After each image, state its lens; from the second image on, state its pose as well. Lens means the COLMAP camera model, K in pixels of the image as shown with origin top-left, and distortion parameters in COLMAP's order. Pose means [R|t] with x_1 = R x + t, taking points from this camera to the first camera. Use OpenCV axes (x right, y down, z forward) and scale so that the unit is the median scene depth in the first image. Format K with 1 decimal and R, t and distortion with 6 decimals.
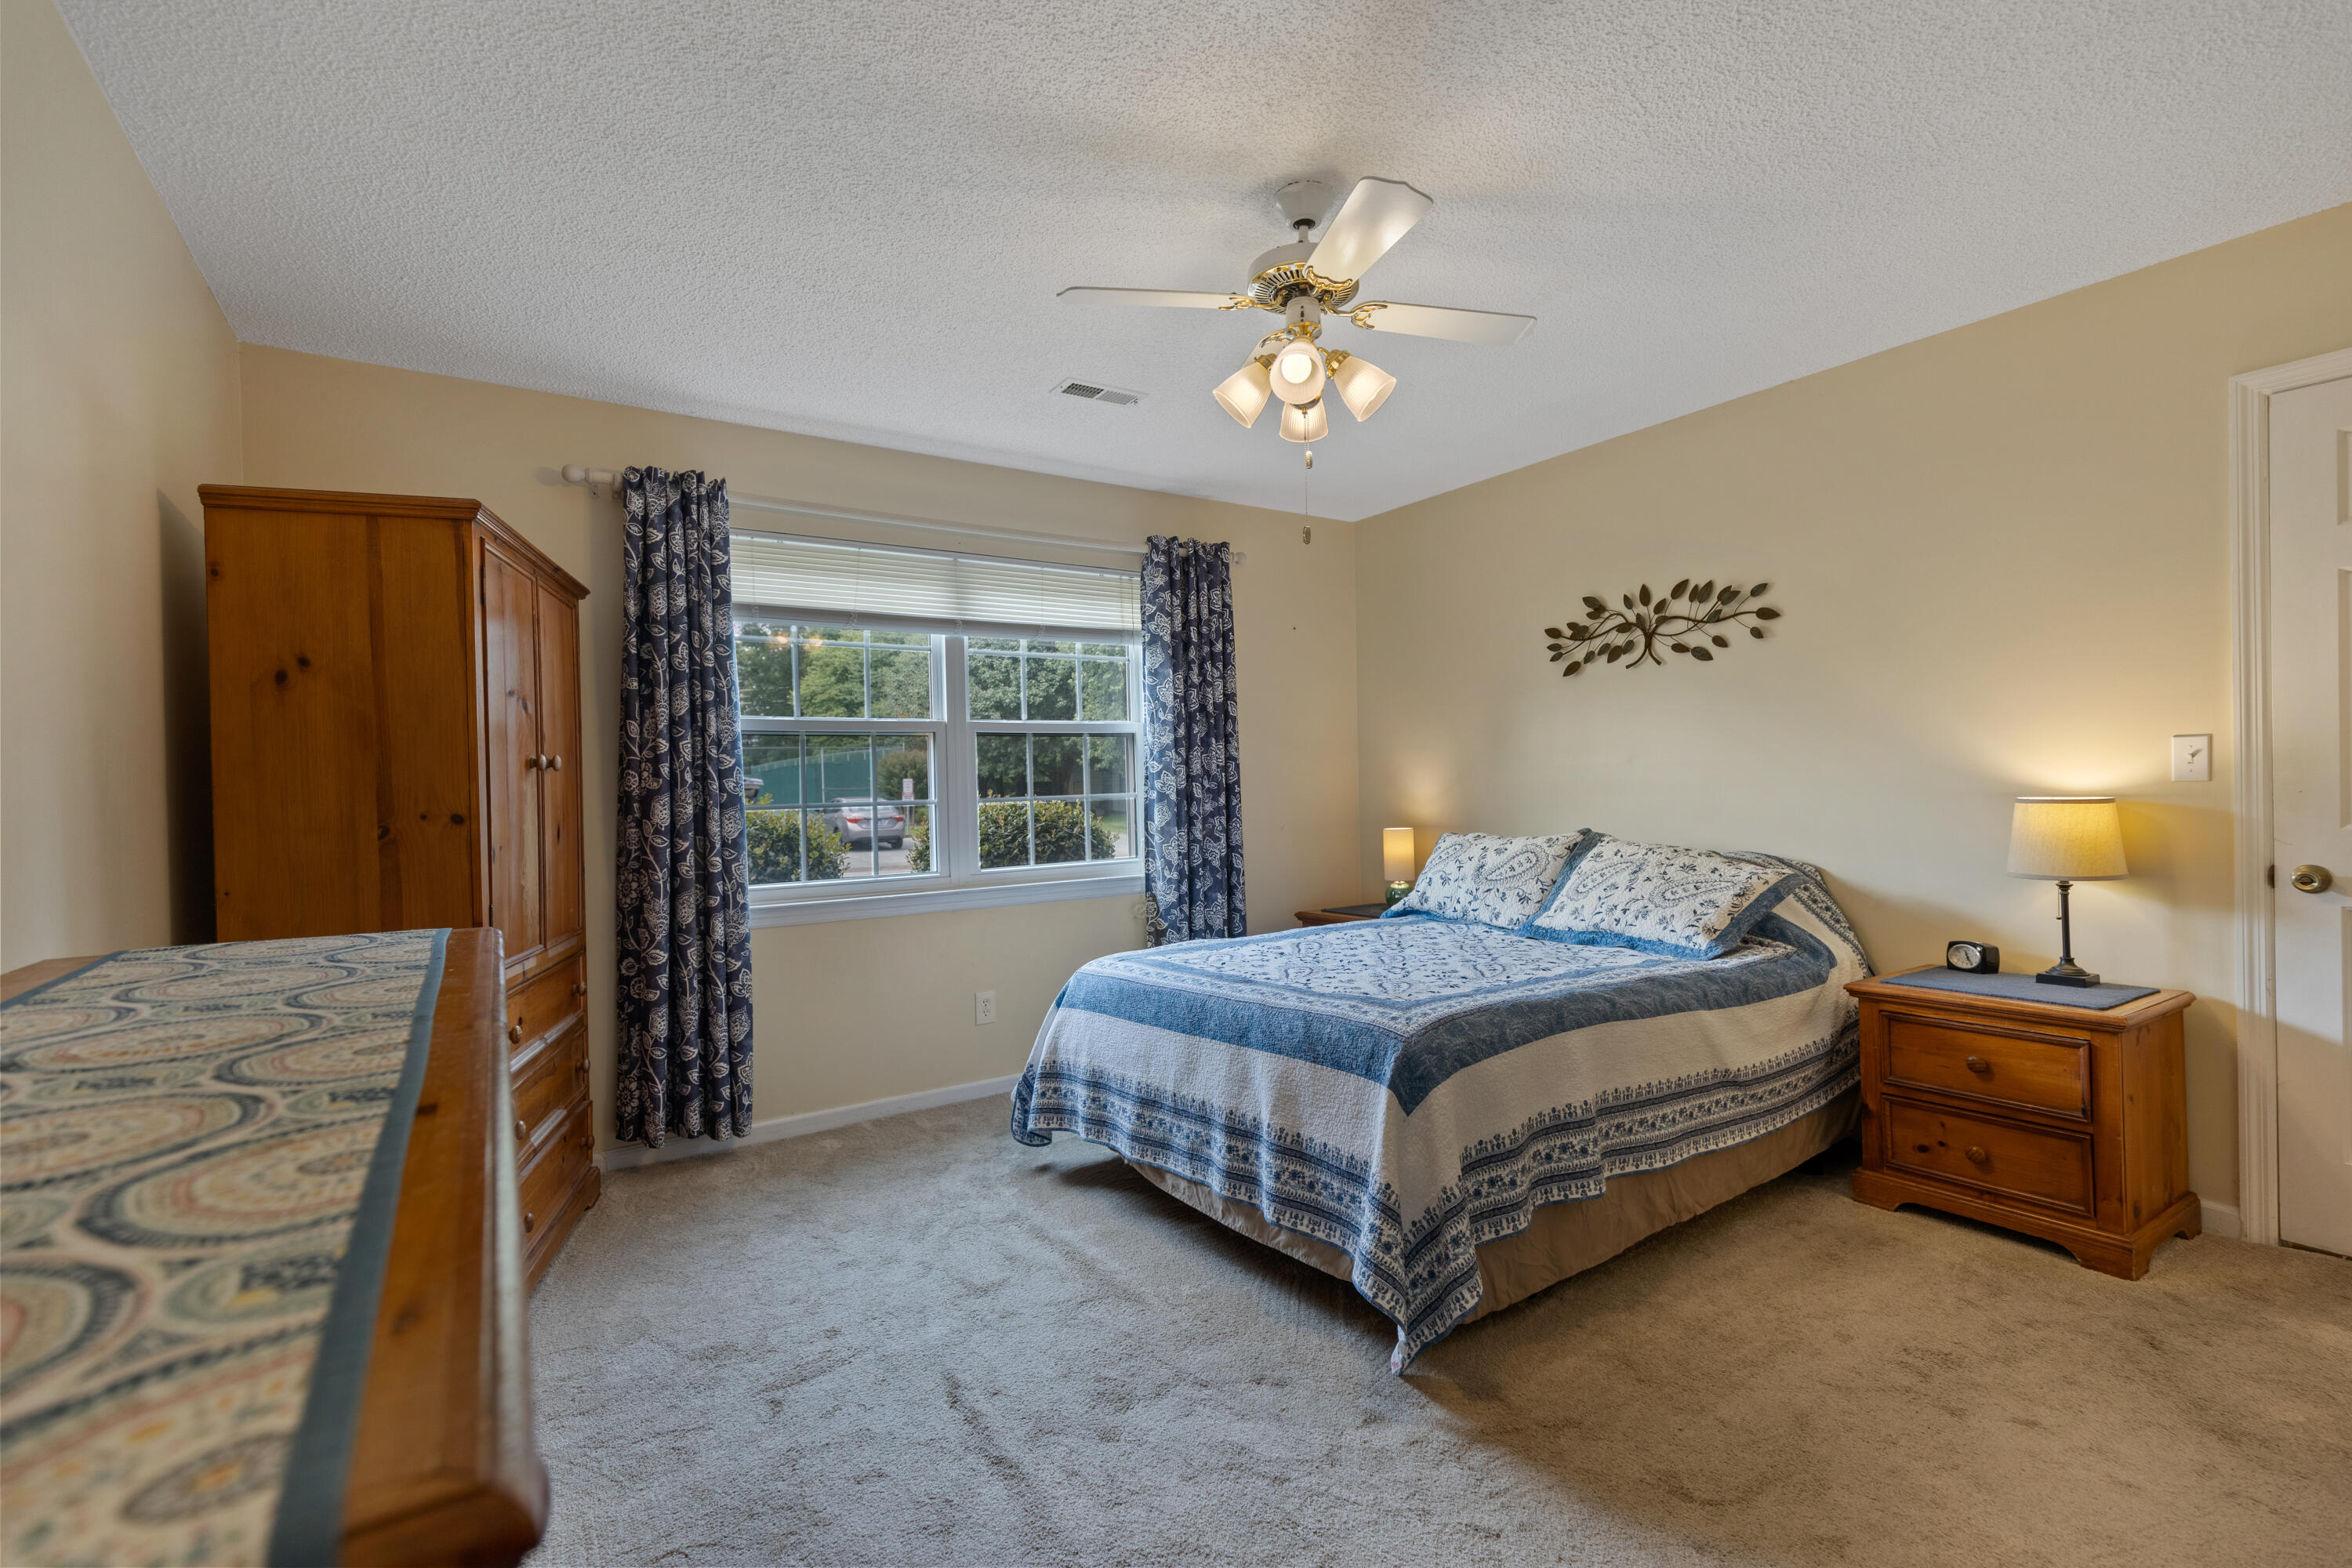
lens RADIAL K [[1070.0, 0, 1177.3], [0, 1070.0, 800.3], [0, 0, 1]] dist [0.005624, -0.002122]
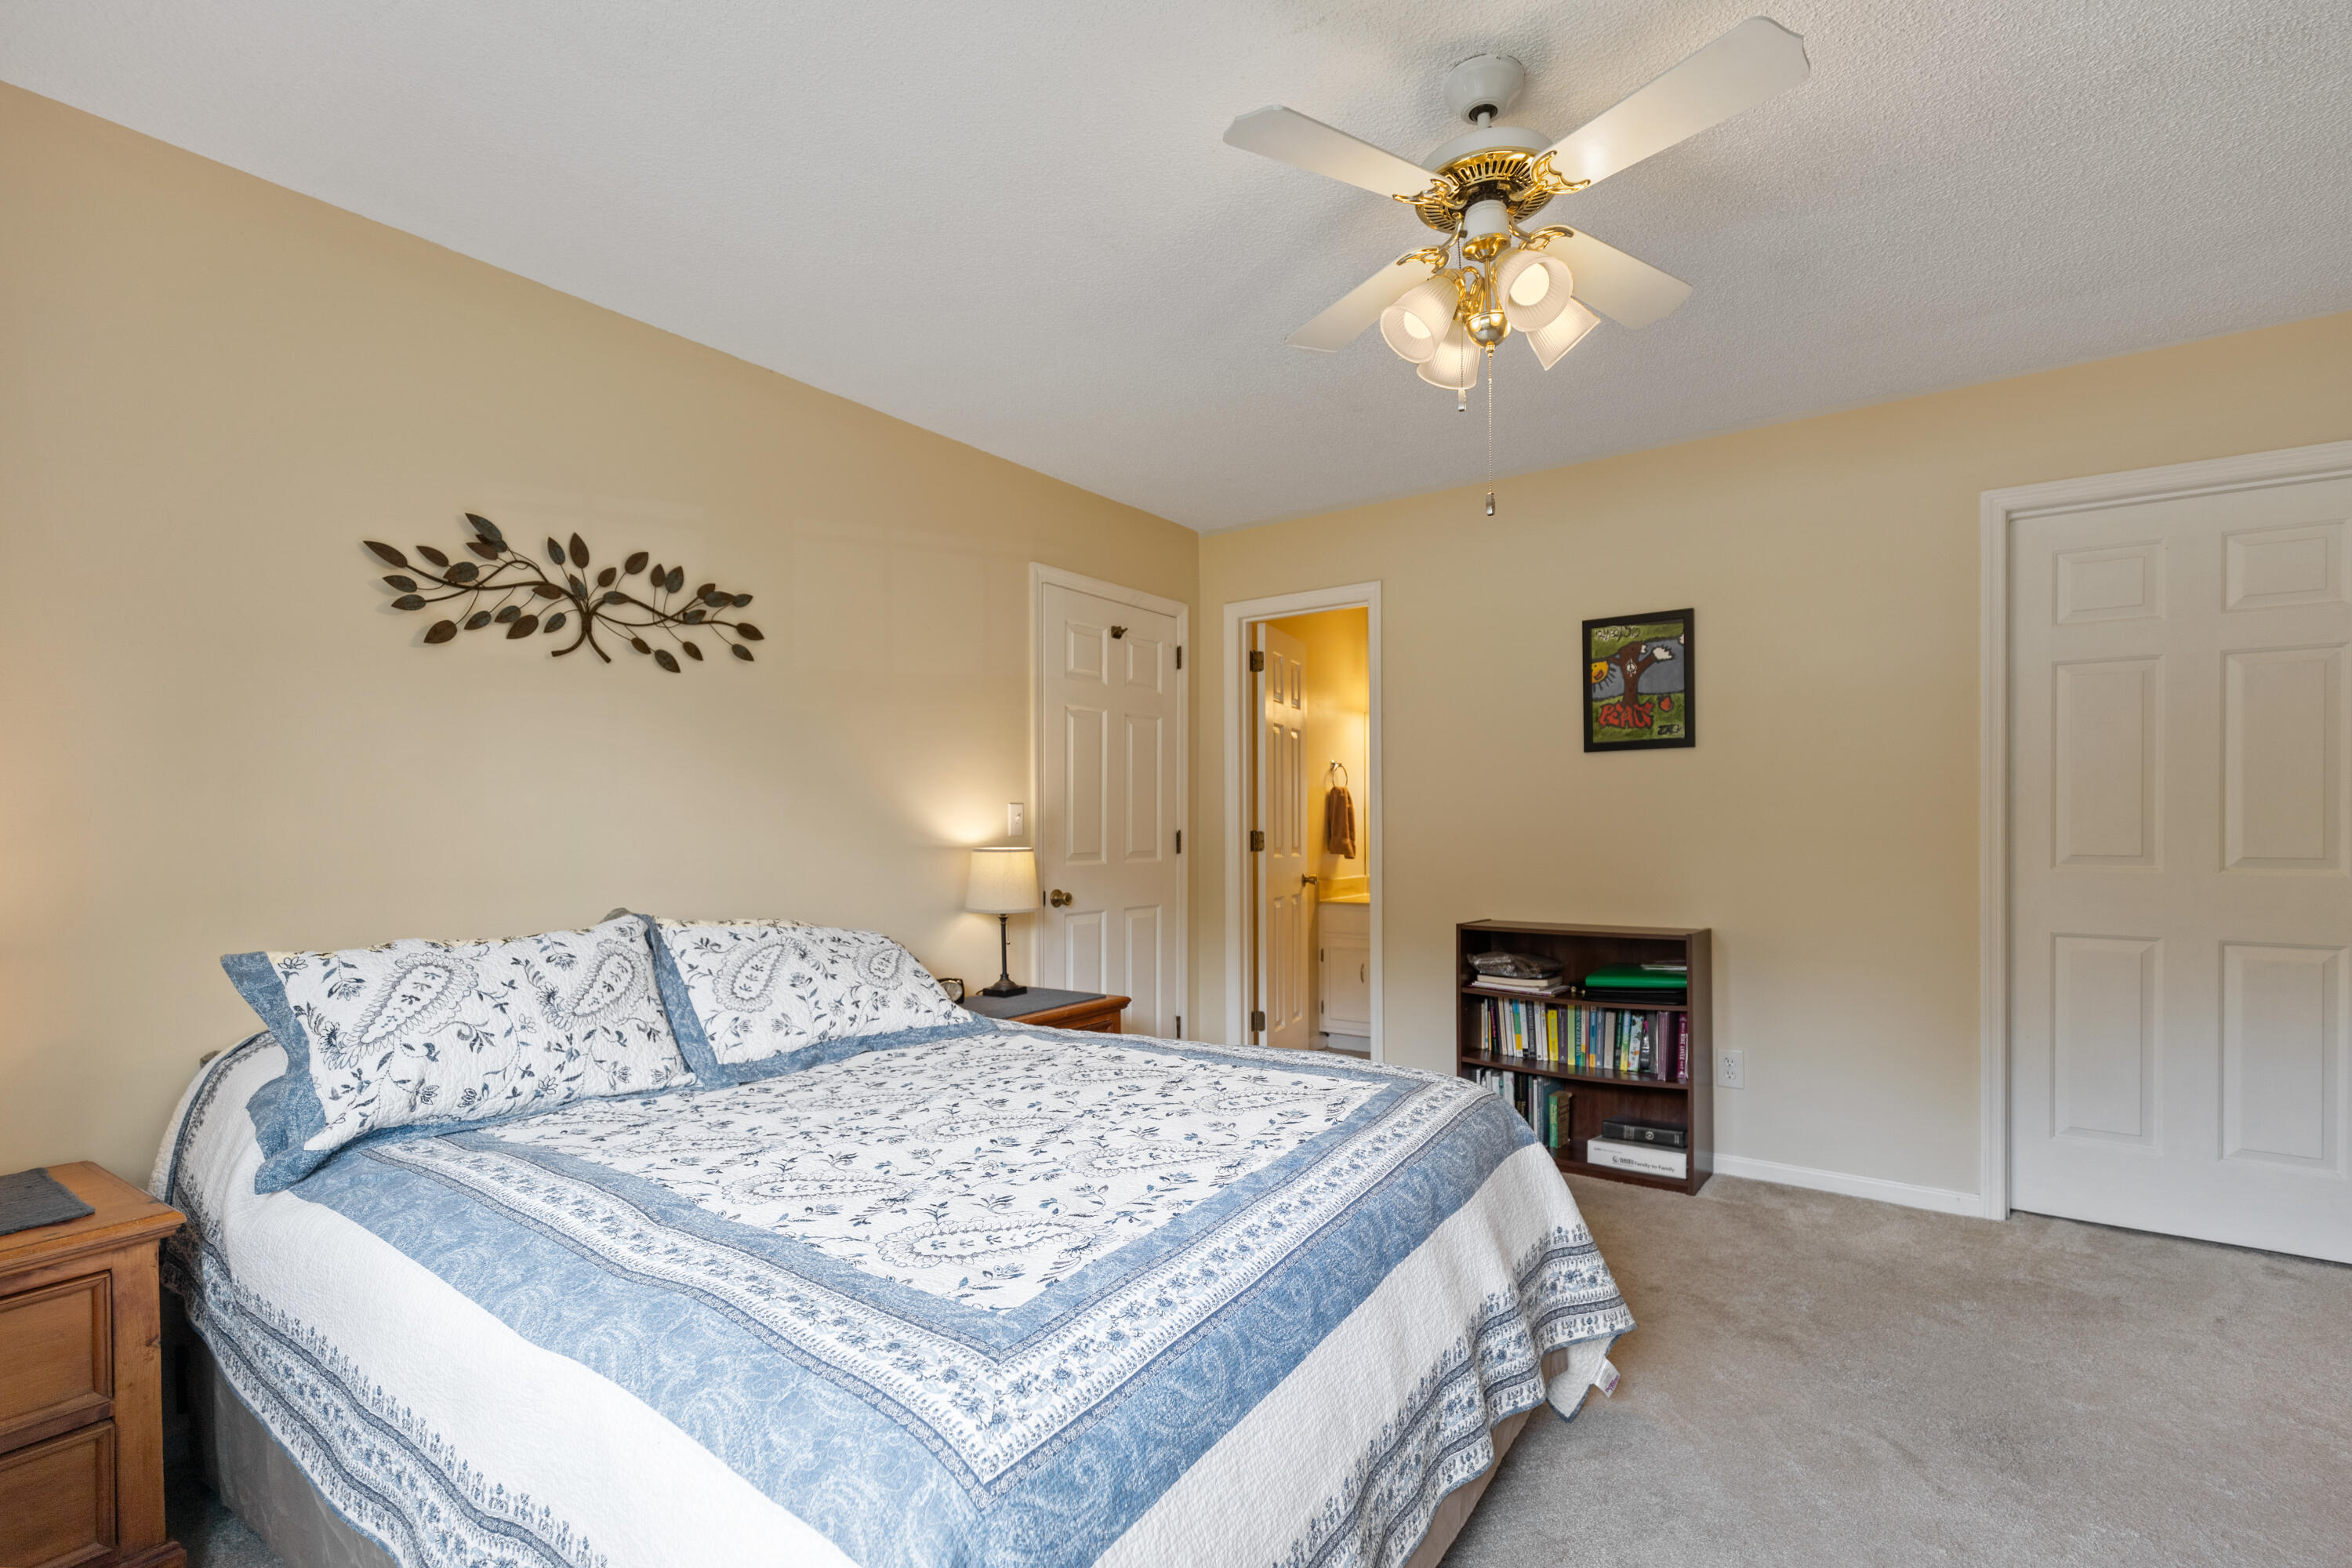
lens RADIAL K [[1070.0, 0, 1237.9], [0, 1070.0, 832.6], [0, 0, 1]] dist [0.005624, -0.002122]
pose [[-0.379974, 0.019407, 0.924793, -0.319585], [0.032059, 0.999456, -0.007802, -0.001512], [-0.924441, 0.026684, -0.380390, 0.883825]]
